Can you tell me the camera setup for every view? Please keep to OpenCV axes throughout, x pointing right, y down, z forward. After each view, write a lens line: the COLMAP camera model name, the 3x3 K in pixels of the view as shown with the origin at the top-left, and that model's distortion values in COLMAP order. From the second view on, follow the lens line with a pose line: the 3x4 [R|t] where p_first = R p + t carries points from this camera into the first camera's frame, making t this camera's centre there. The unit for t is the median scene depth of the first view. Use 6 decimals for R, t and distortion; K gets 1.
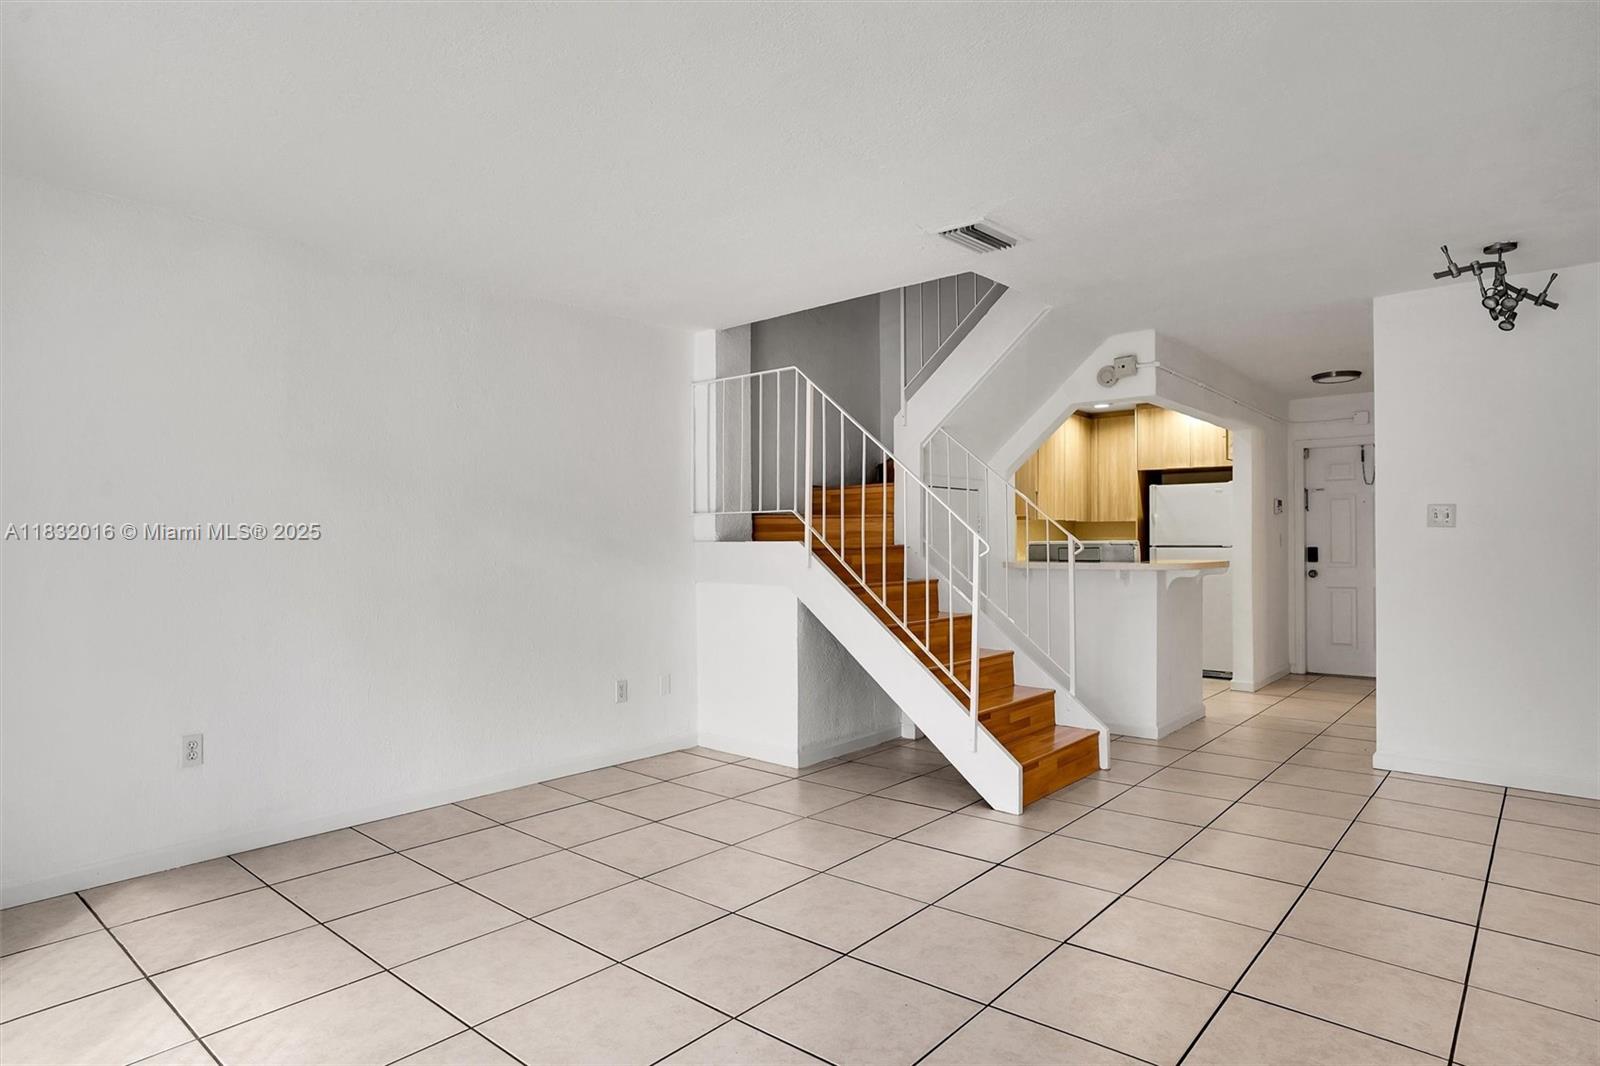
lens RADIAL K [[892.3, 0, 765.9], [0, 892.3, 531.7], [0, 0, 1]] dist [-0.036229, 0.036655]
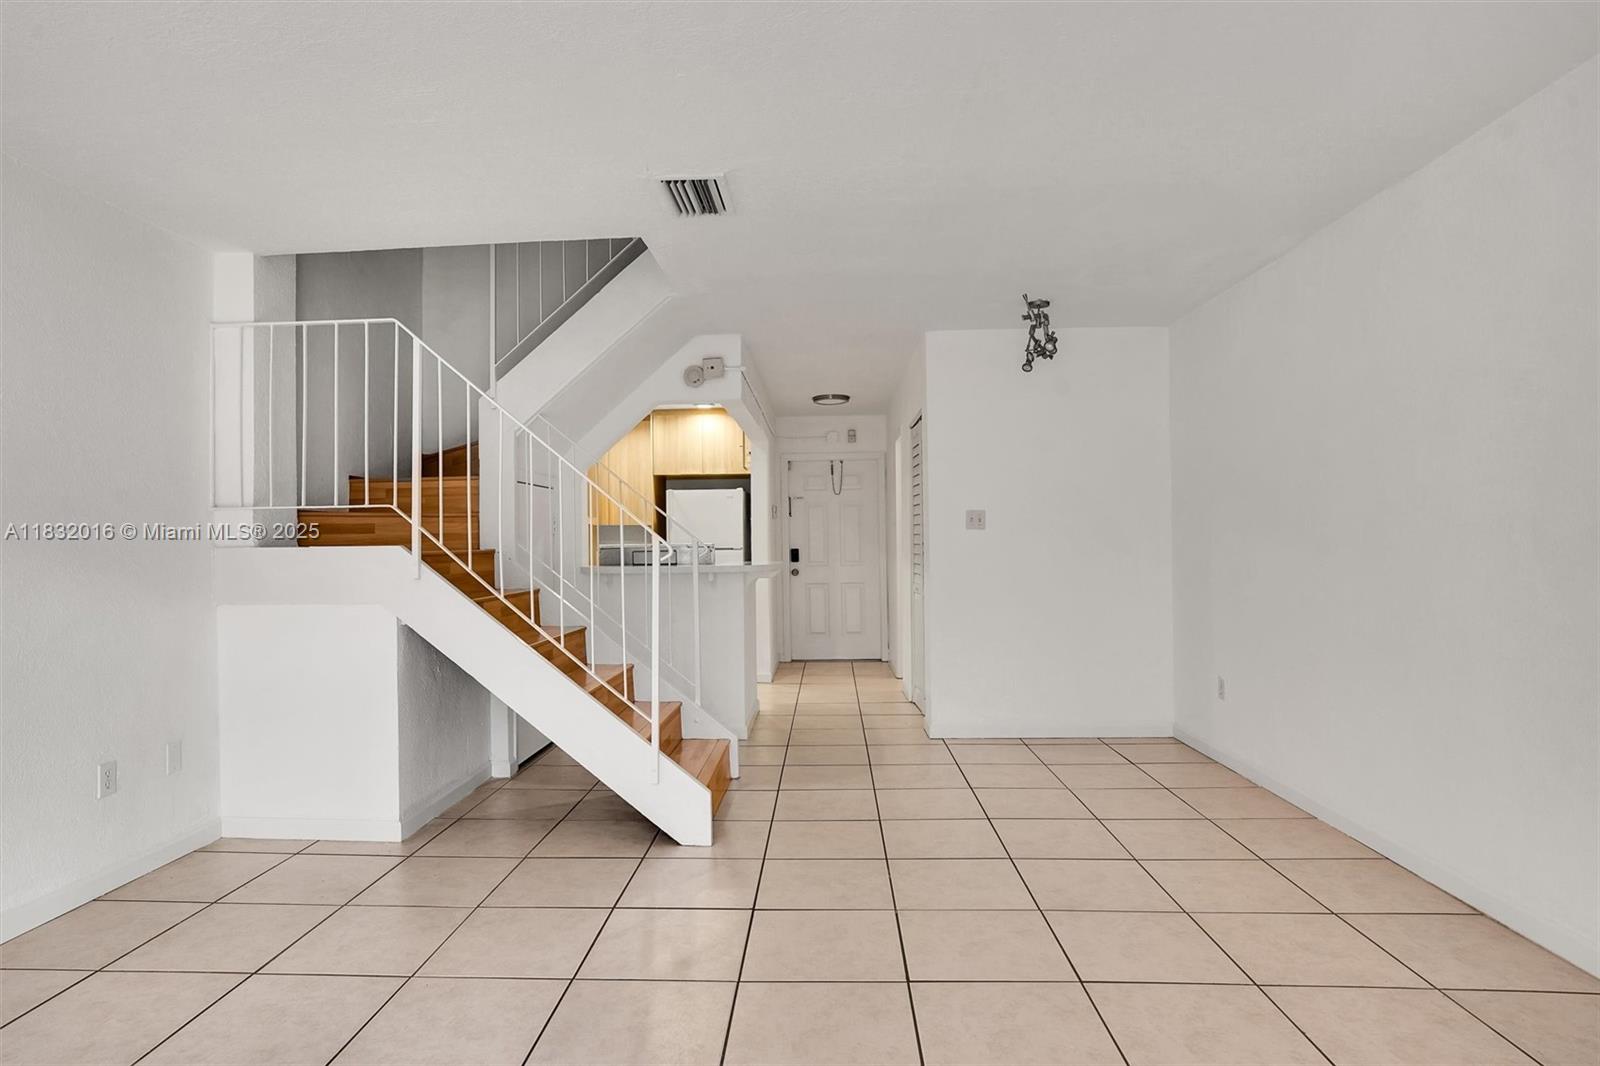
lens RADIAL K [[892.3, 0, 765.9], [0, 892.3, 531.7], [0, 0, 1]] dist [-0.036229, 0.036655]
pose [[0.790079, 0.001639, 0.613002, -0.160904], [0.002365, 0.999981, -0.005722, 0.003183], [-0.613000, 0.005971, 0.790060, 0.176127]]
